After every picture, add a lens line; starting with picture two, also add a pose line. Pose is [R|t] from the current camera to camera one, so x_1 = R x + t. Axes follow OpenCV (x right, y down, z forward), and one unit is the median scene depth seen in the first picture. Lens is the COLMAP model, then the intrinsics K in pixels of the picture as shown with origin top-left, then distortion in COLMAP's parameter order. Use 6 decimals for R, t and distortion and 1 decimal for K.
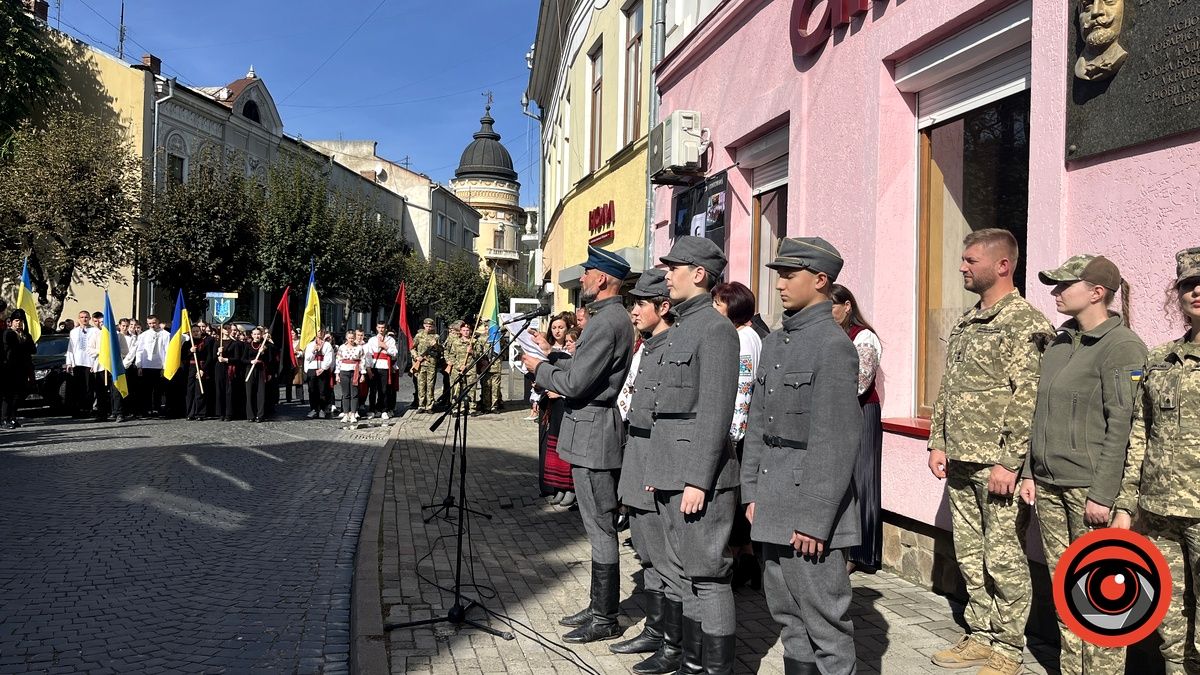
lens RADIAL K [[906.2, 0, 599.3], [0, 906.2, 342.1], [0, 0, 1]] dist [0.044848, -0.062360]
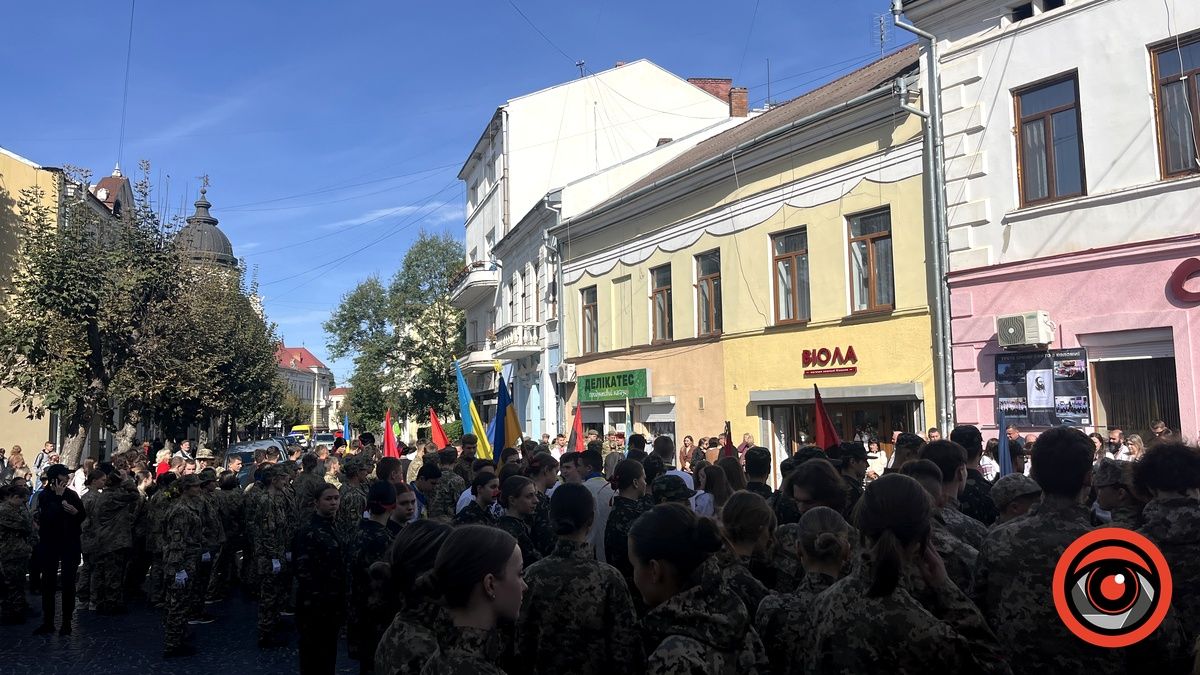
lens RADIAL K [[898.9, 0, 600.5], [0, 898.9, 342.0], [0, 0, 1]] dist [0.029036, 0.000053]
pose [[0.928885, -0.008278, 0.370276, -0.731979], [0.041082, 0.995884, -0.080795, -0.052677], [-0.368083, 0.090261, 0.925402, -0.145602]]
